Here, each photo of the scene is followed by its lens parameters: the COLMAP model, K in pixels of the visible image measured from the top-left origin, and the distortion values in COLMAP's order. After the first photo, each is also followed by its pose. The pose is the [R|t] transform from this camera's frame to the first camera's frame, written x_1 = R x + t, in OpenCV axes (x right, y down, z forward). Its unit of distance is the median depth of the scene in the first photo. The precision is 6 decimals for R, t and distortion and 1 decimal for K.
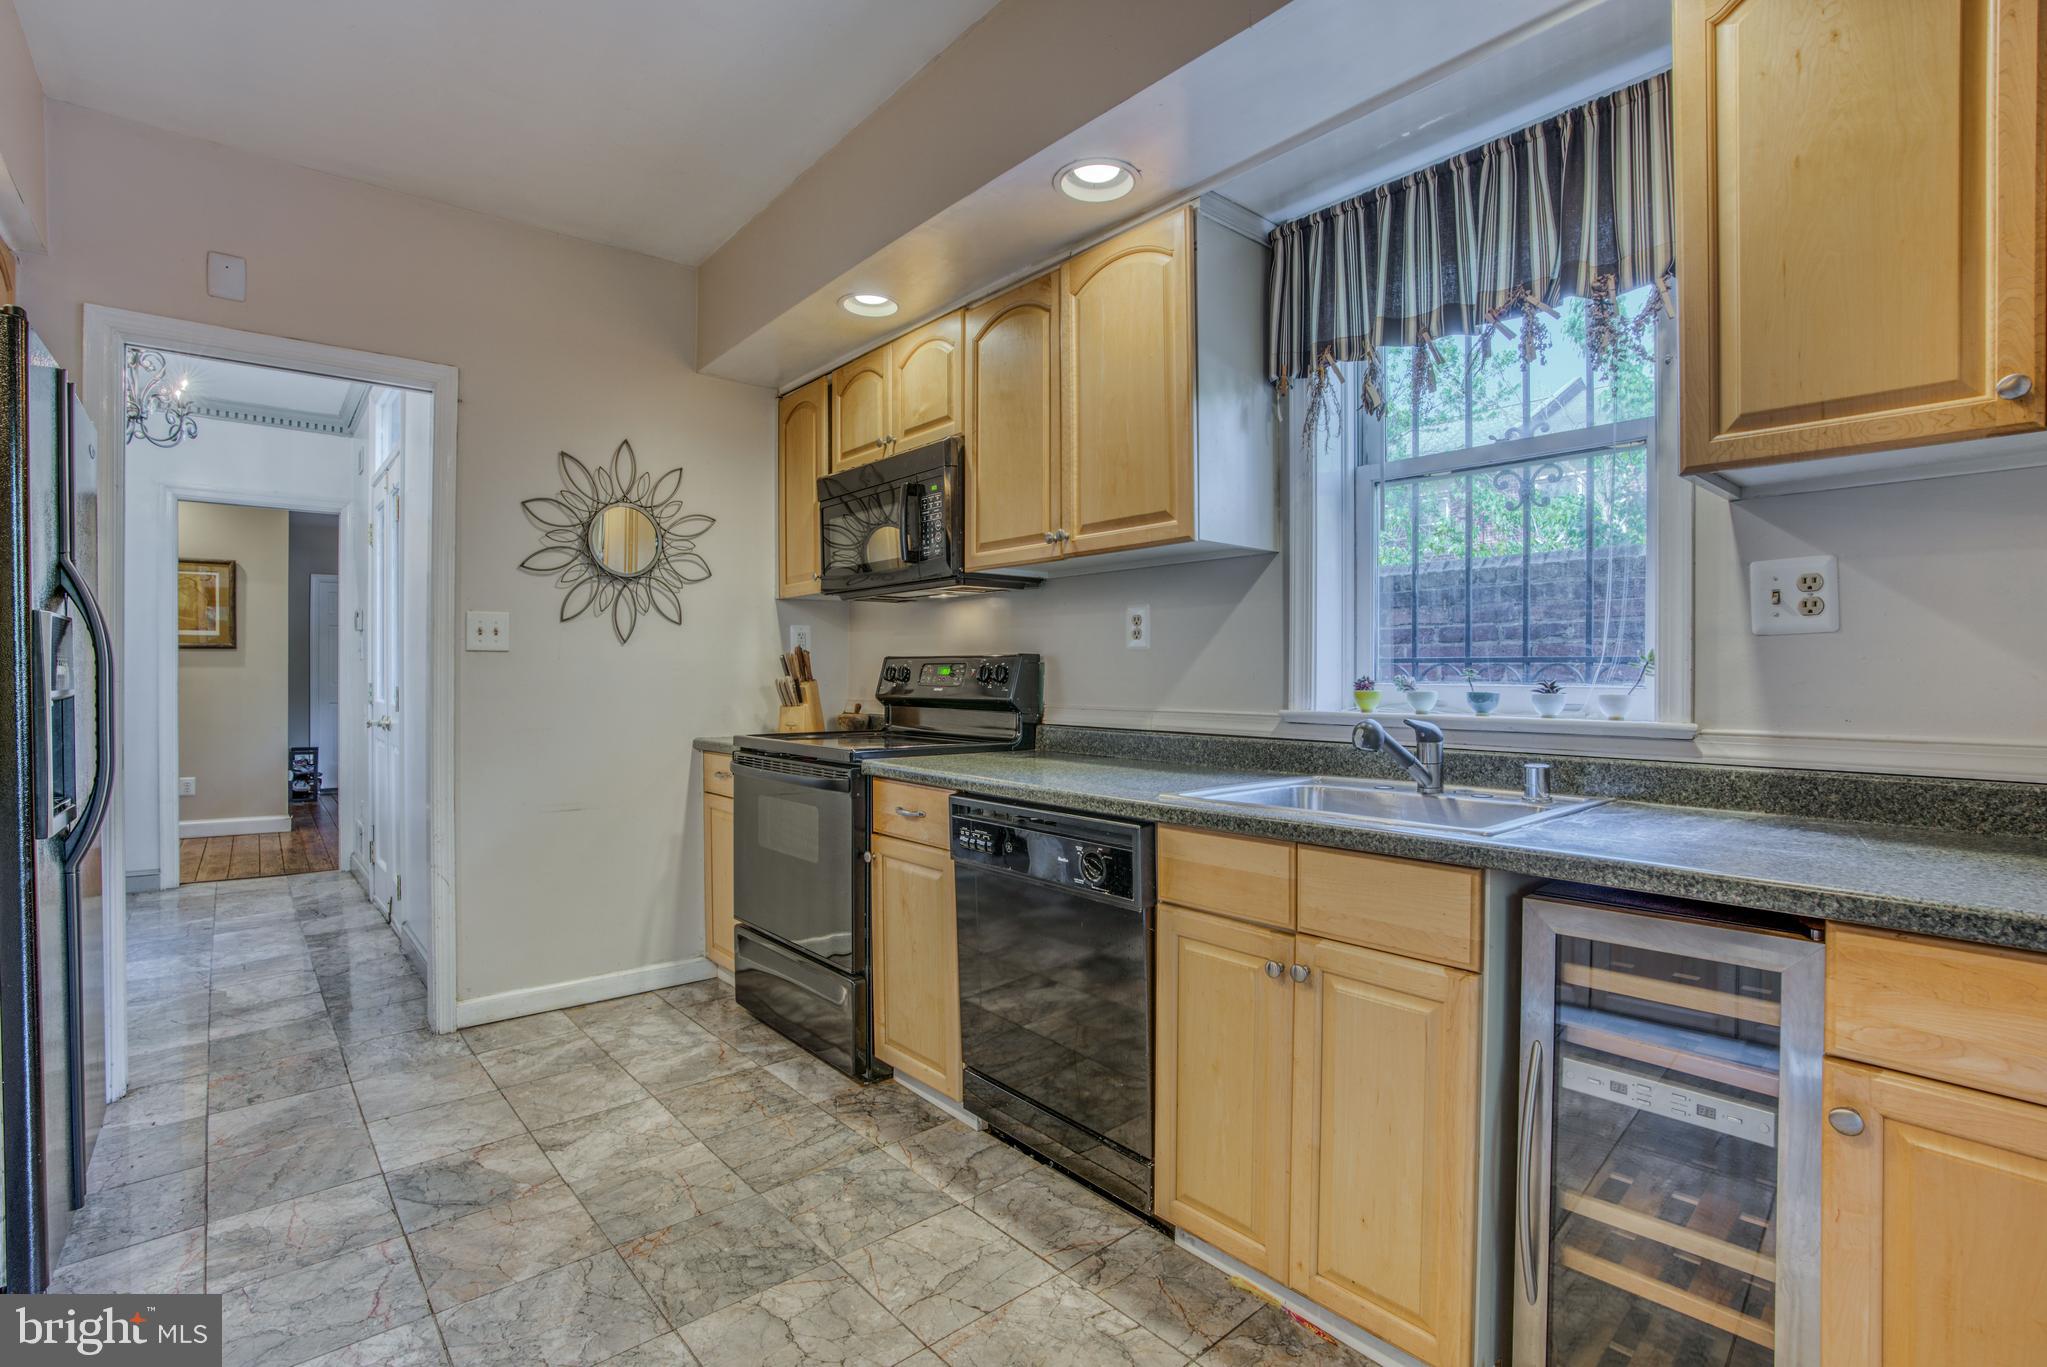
lens RADIAL K [[938.4, 0, 1023.5], [0, 938.4, 683.5], [0, 0, 1]] dist [-0.064446, 0.021867]
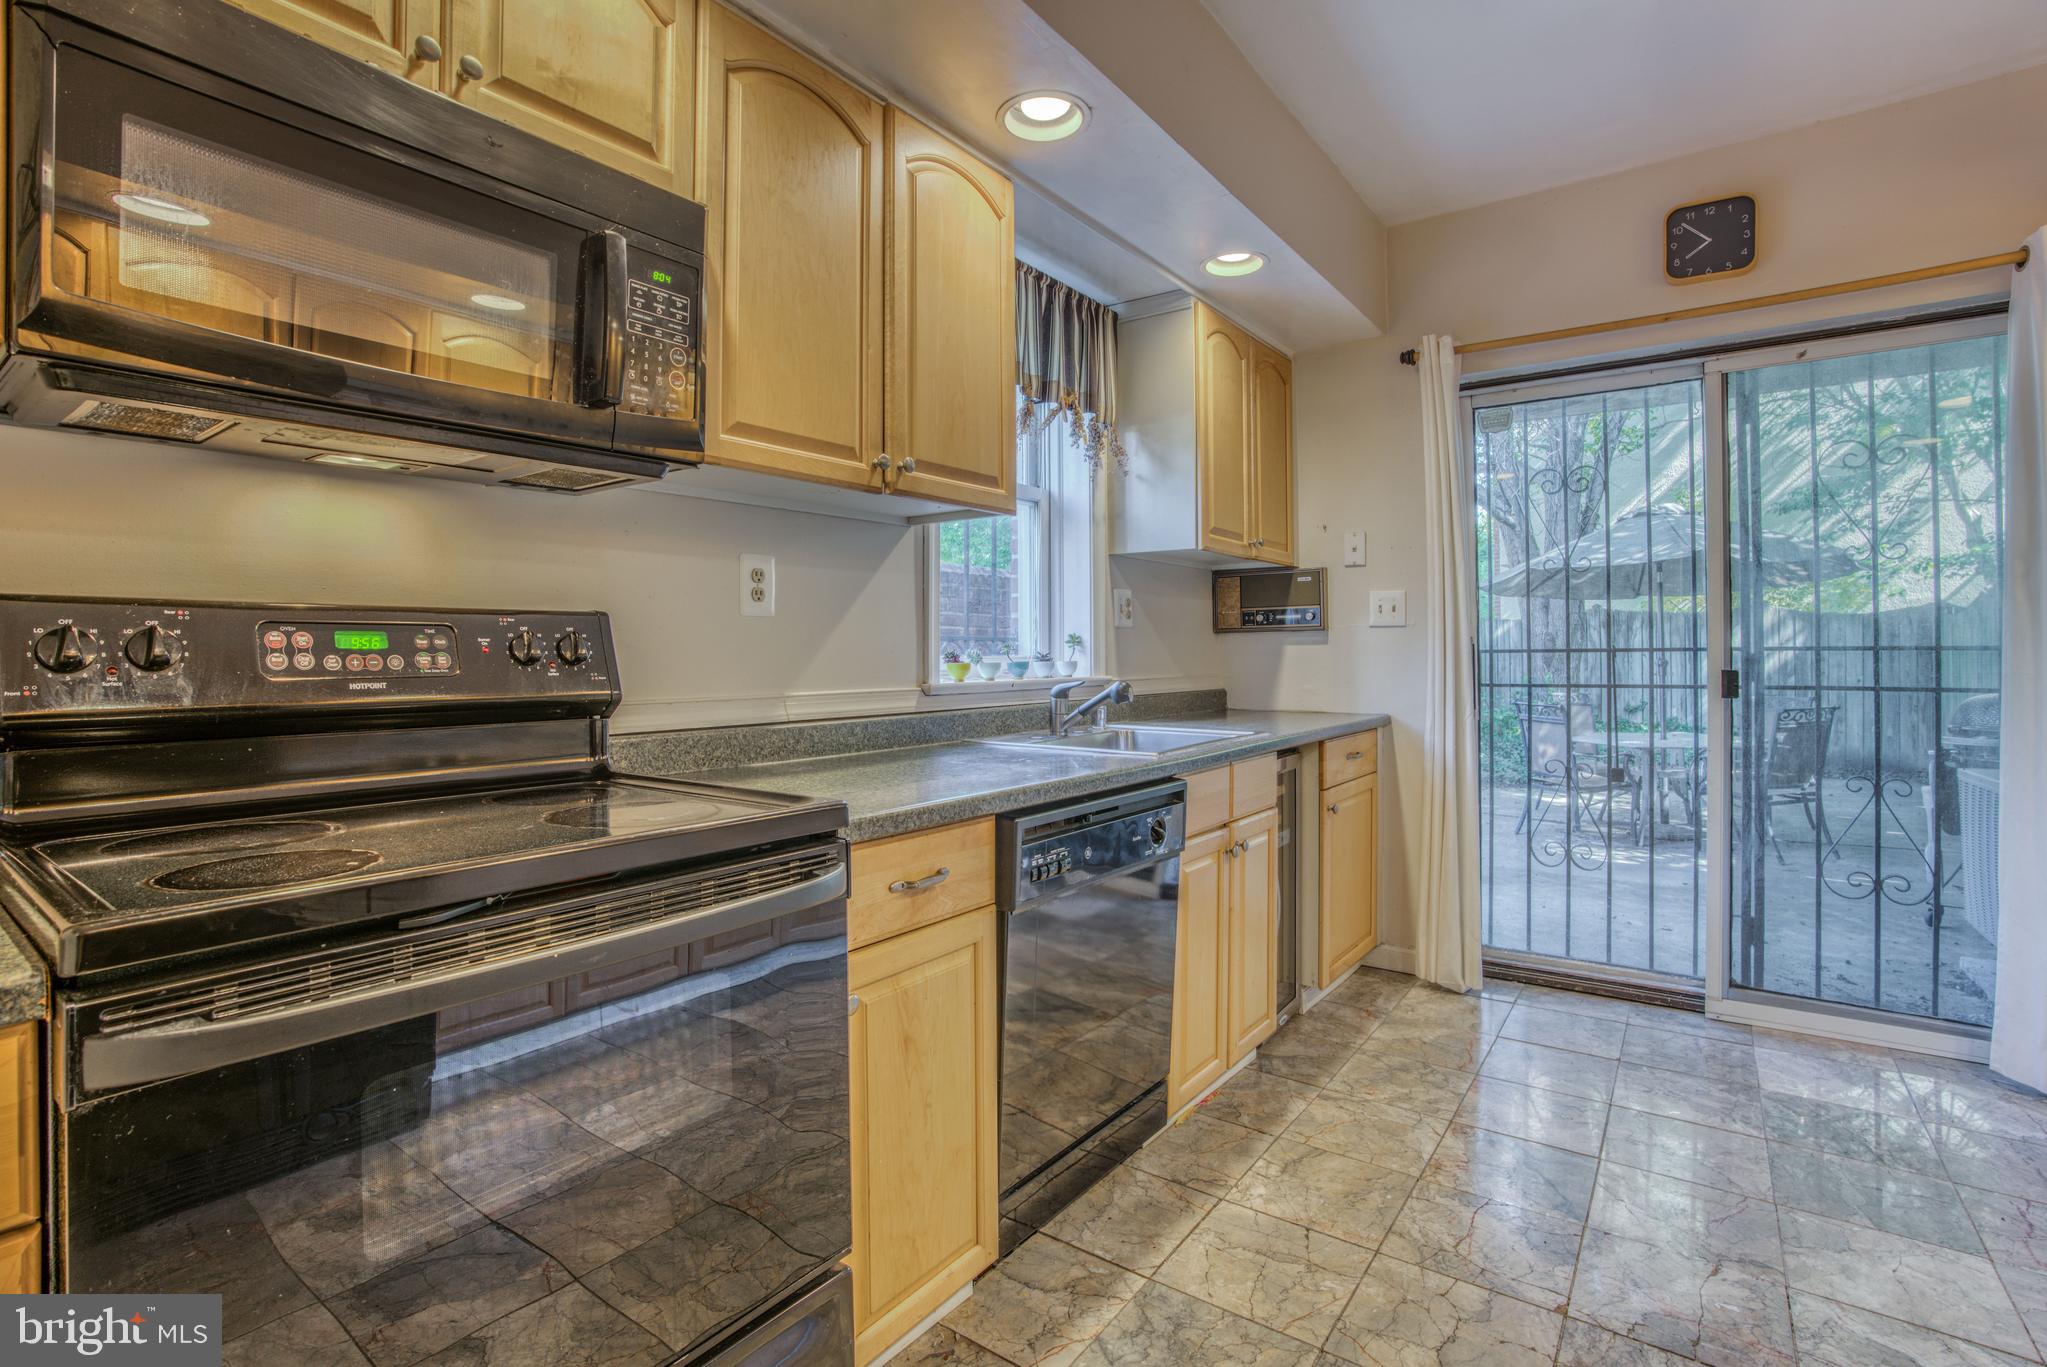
lens RADIAL K [[962.9, 0, 993.7], [0, 962.9, 642.0], [0, 0, 1]] dist [-0.067422, 0.024560]
pose [[-0.196313, 0.010171, 0.980489, -0.805665], [0.012040, 0.999896, -0.007961, -0.008474], [-0.980467, 0.010243, -0.196415, 1.187793]]
